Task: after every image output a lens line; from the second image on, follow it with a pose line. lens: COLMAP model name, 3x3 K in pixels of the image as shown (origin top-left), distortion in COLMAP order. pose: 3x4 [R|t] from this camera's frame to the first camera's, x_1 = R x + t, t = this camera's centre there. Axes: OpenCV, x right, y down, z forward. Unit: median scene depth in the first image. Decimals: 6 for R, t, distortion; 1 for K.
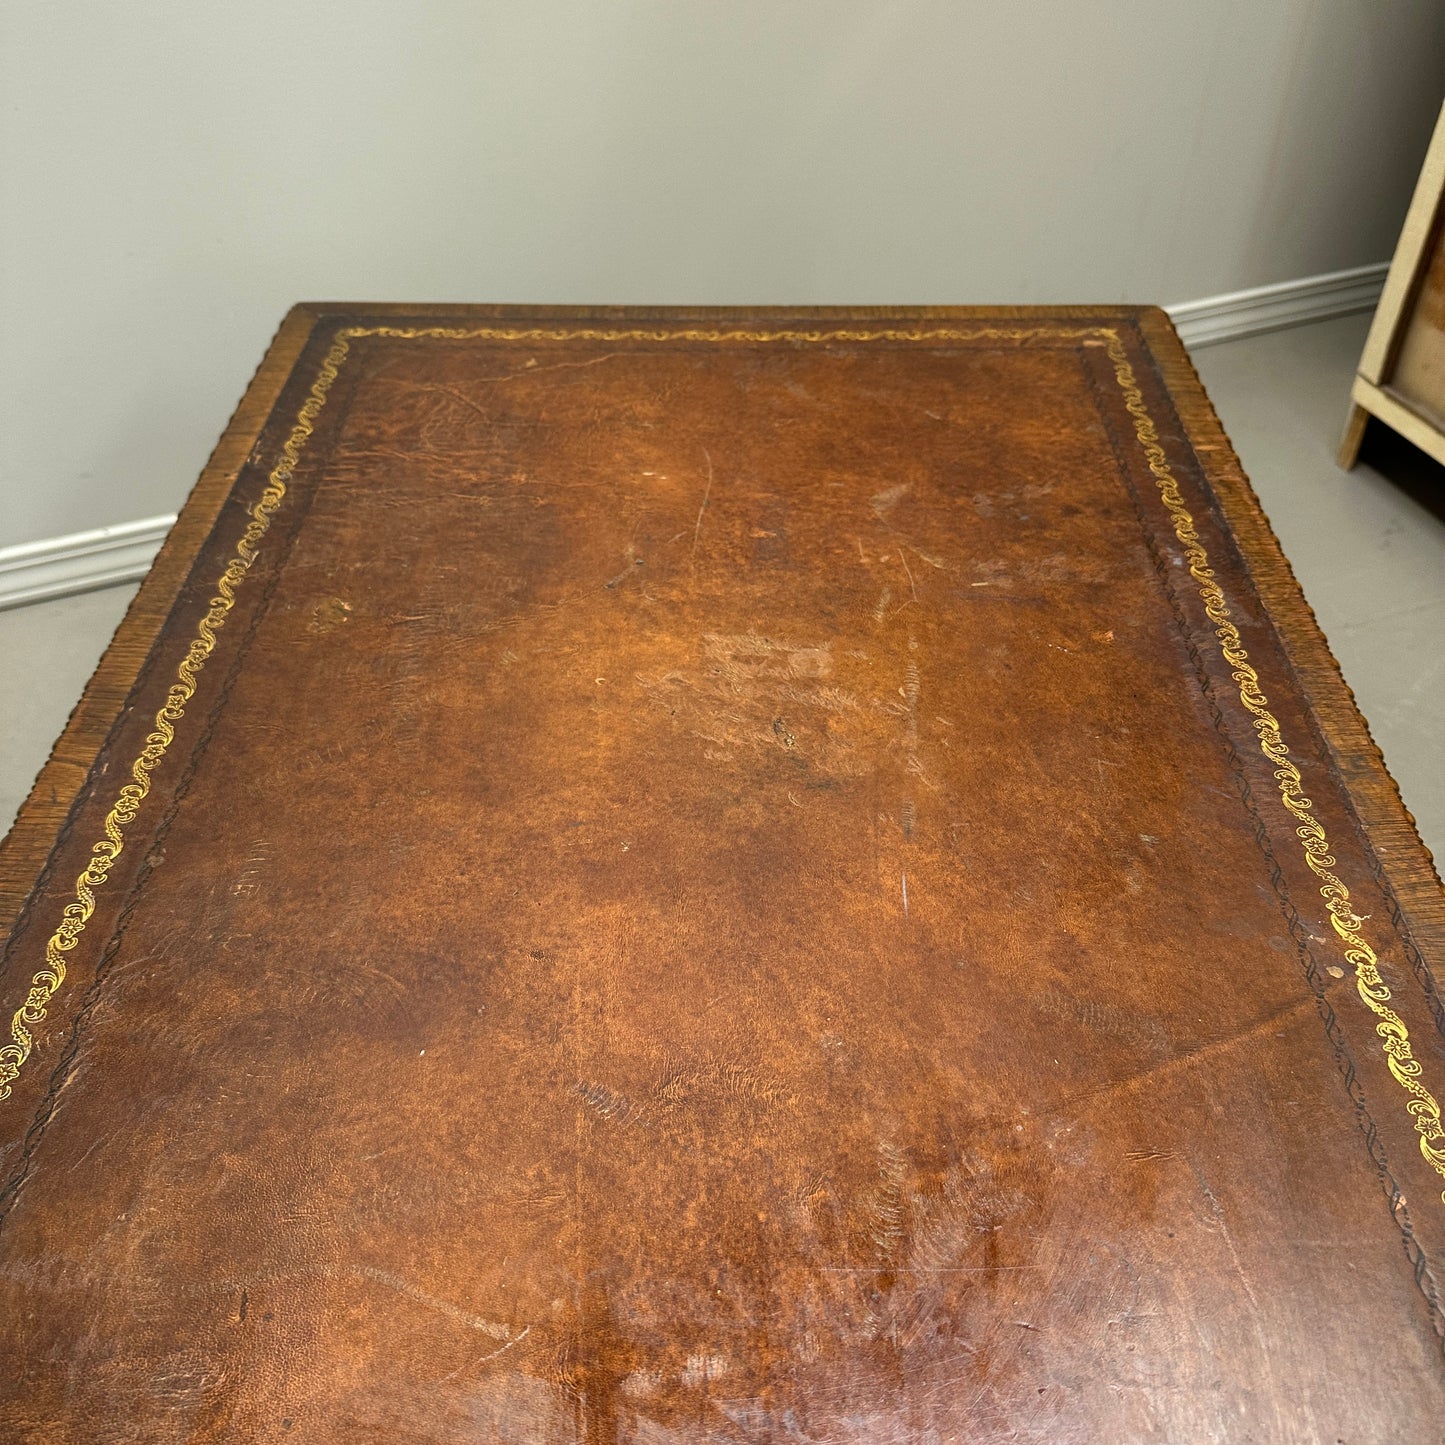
lens RADIAL K [[1365.1, 0, 722.5], [0, 1365.1, 722.5], [0, 0, 1]] dist [0.157596, -0.362485]
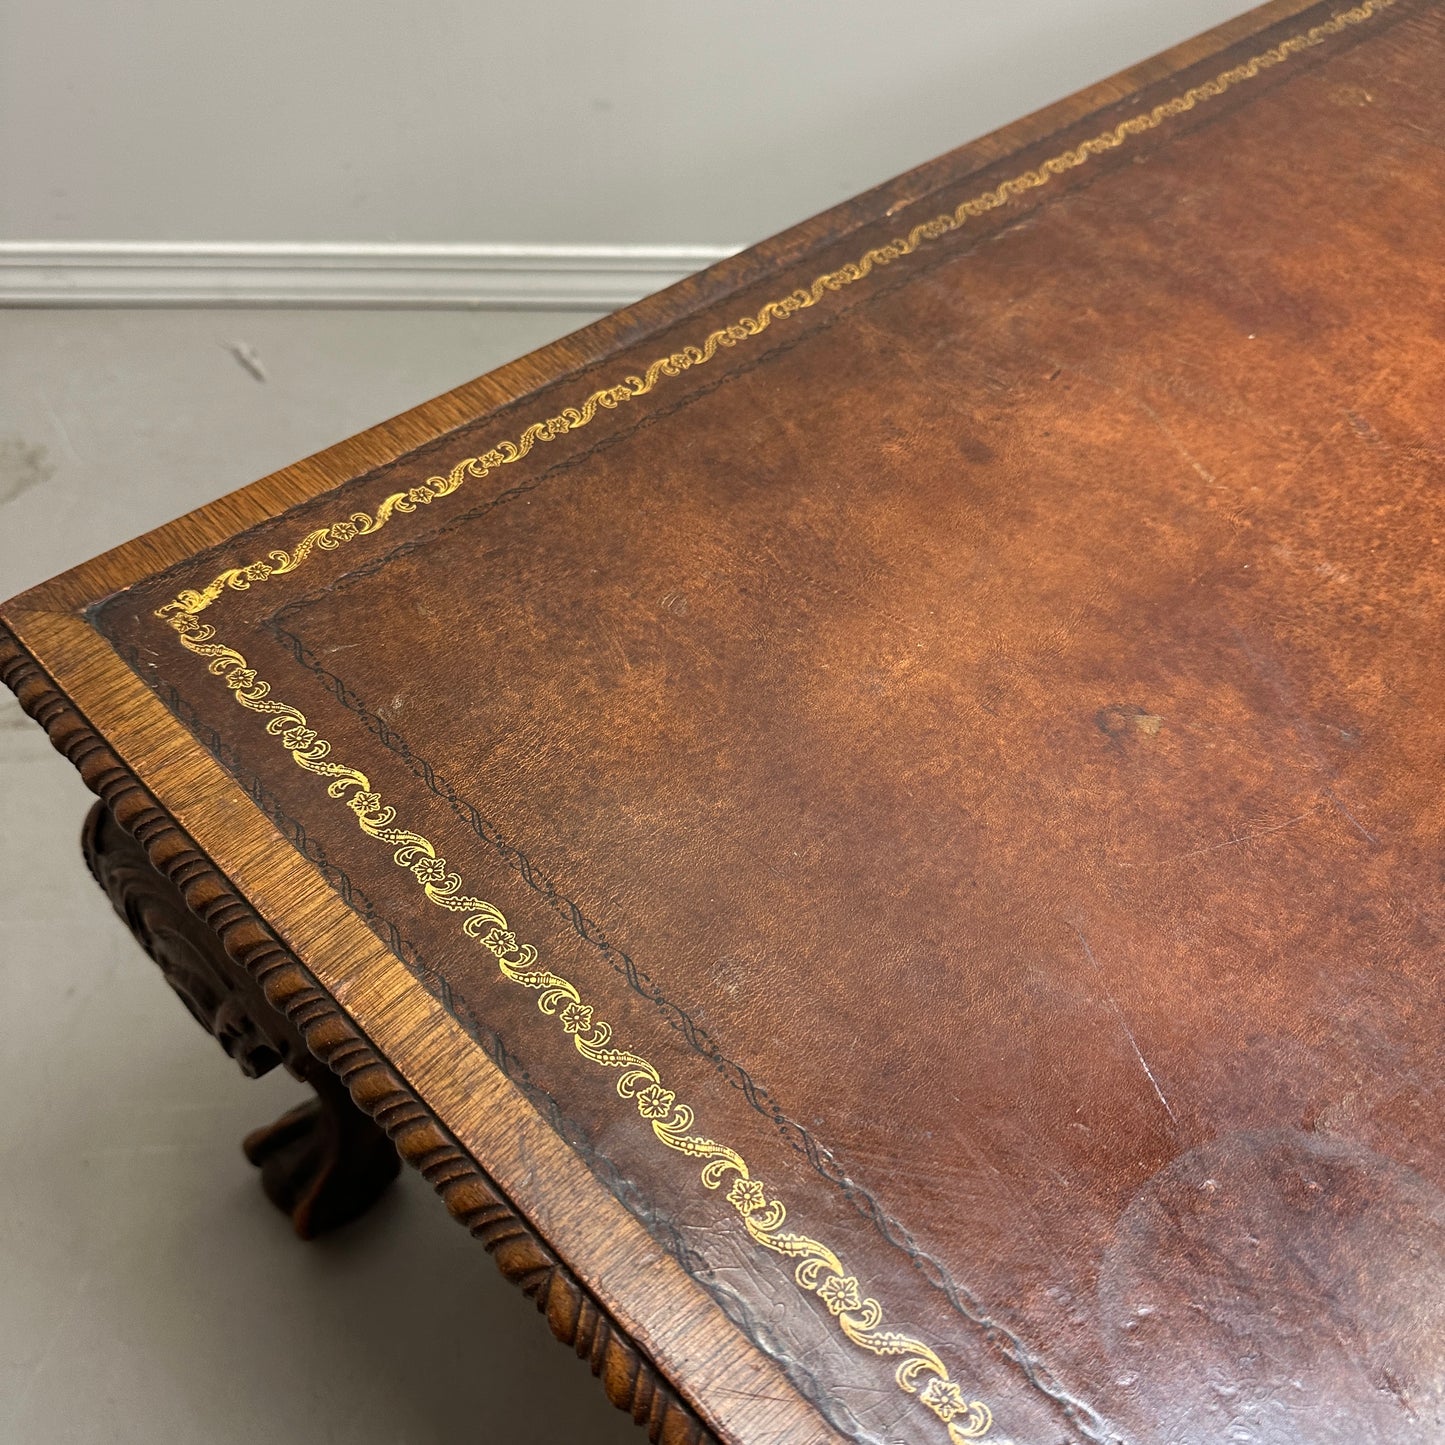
lens RADIAL K [[1367.1, 0, 727.2], [0, 1367.1, 729.8], [0, 0, 1]] dist [0.141685, -0.347162]
pose [[0.705002, 0.576430, -0.413160, 0.124096], [-0.525464, 0.815805, 0.241557, 0.350803], [0.476298, 0.046803, 0.878037, -0.219012]]
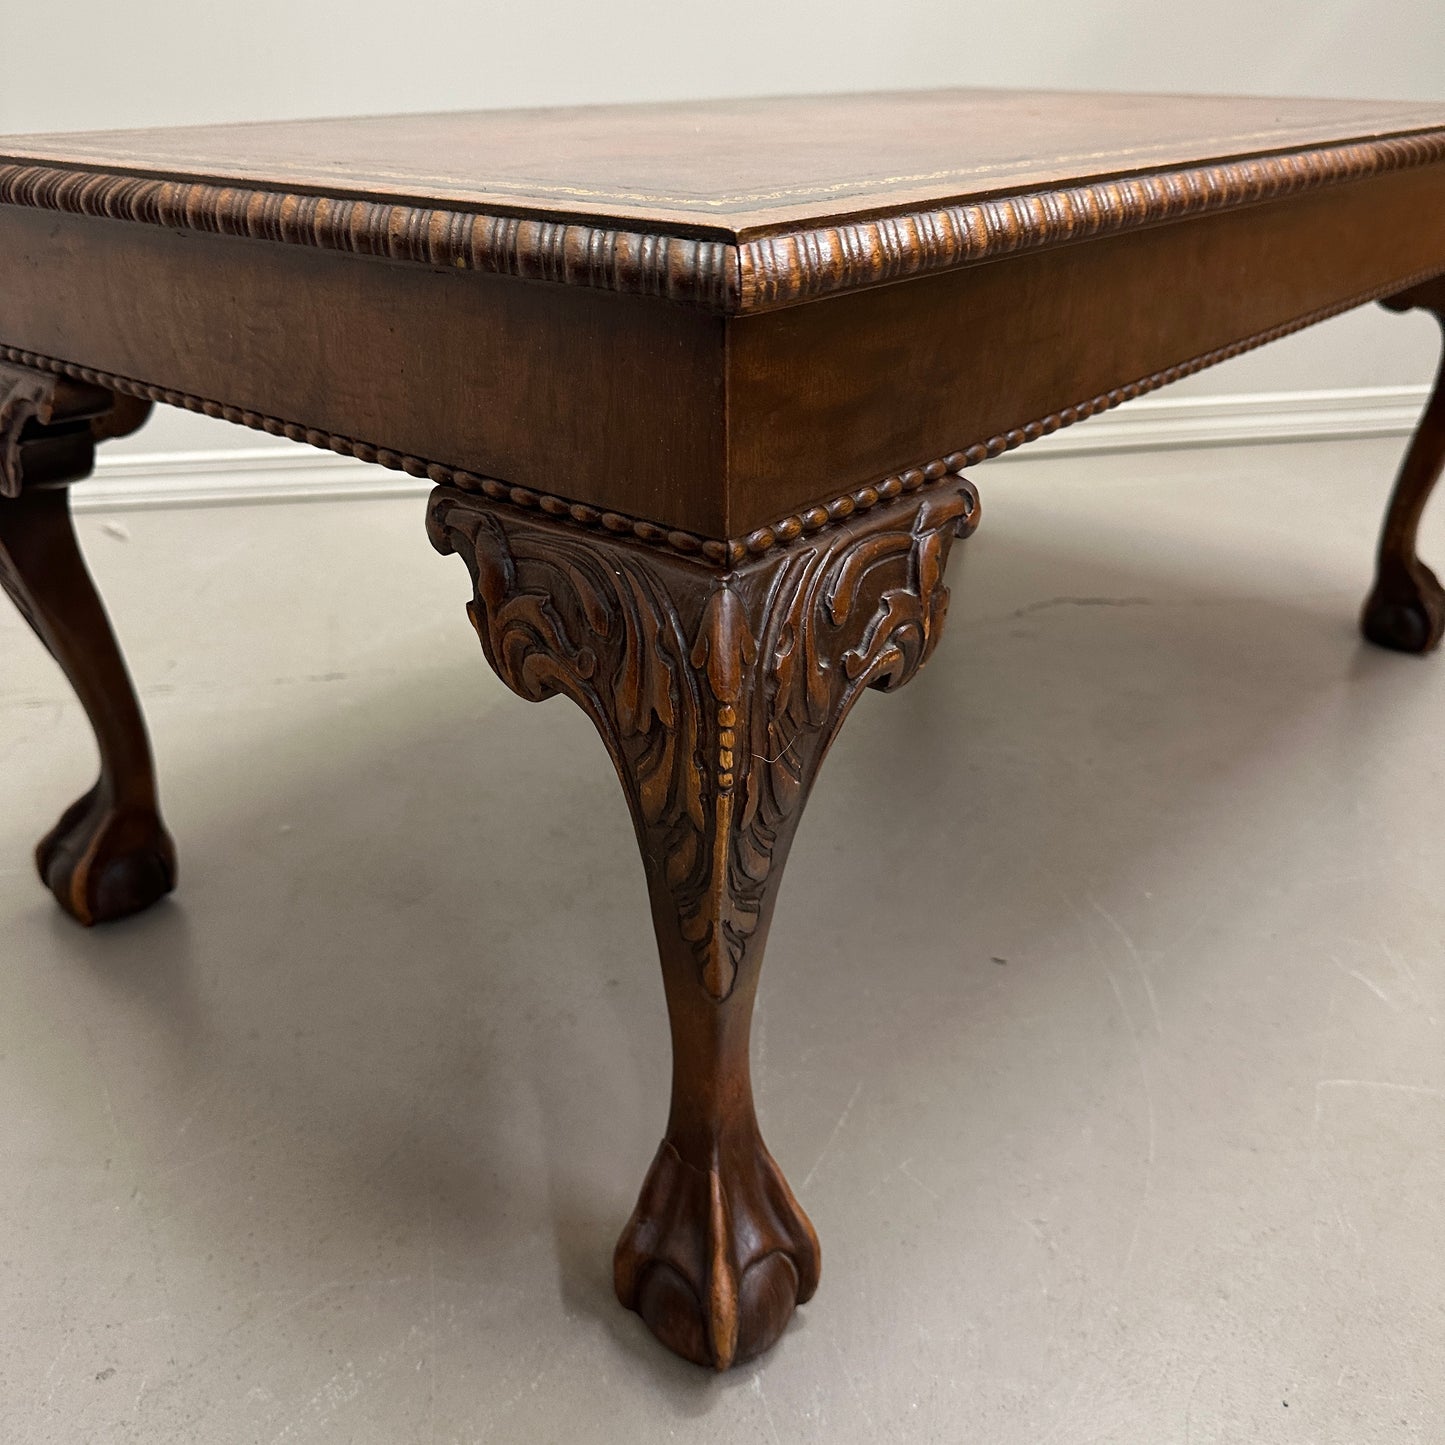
lens RADIAL K [[1366.4, 0, 702.9], [0, 1366.4, 722.0], [0, 0, 1]] dist [0.138802, -0.333514]
pose [[0.769605, 0.283472, -0.572146, 0.790822], [-0.429300, 0.893013, -0.135013, 0.929249], [0.472662, 0.349529, 0.808962, -0.193810]]
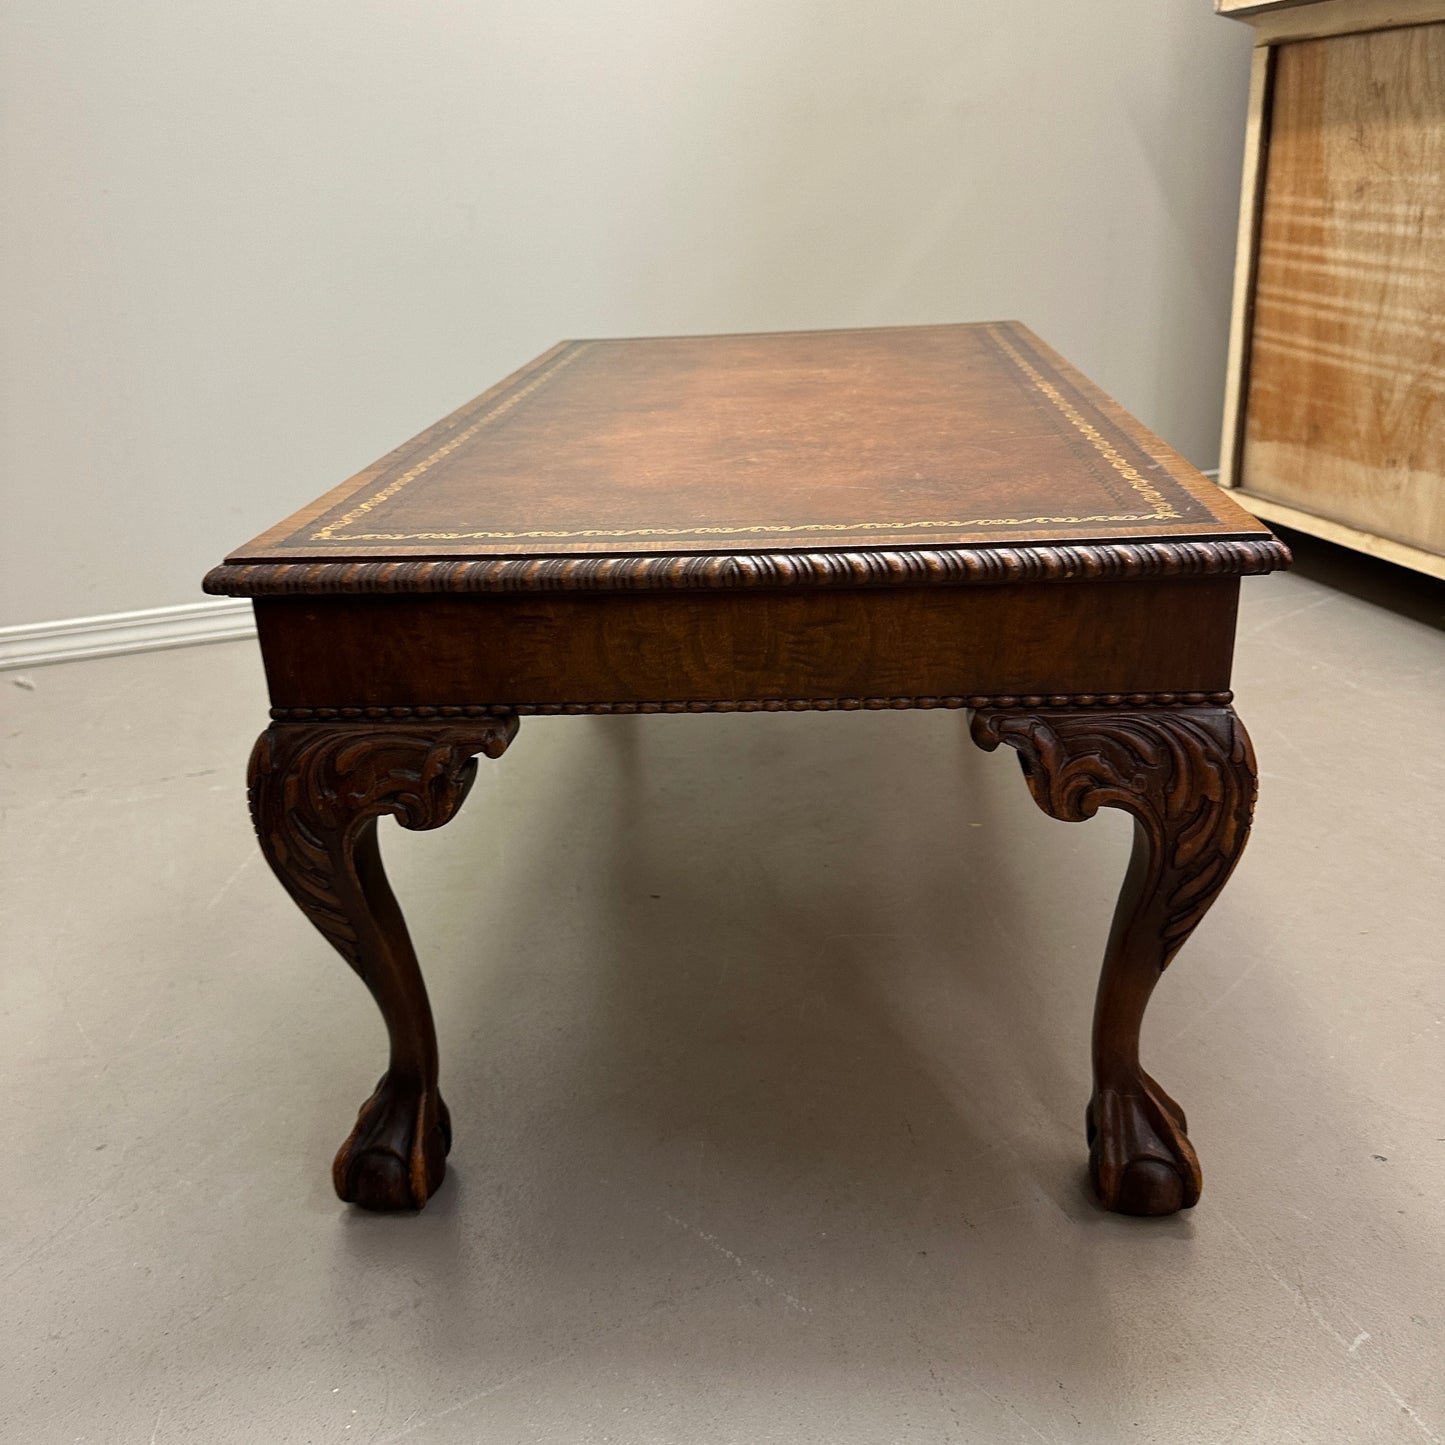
lens RADIAL K [[1367.1, 0, 727.2], [0, 1367.1, 729.8], [0, 0, 1]] dist [0.141685, -0.347162]
pose [[0.997551, -0.017776, -0.067652, 0.052801], [-0.006549, 0.939186, -0.343345, 1.200561], [0.069641, 0.342947, 0.936770, -0.818722]]
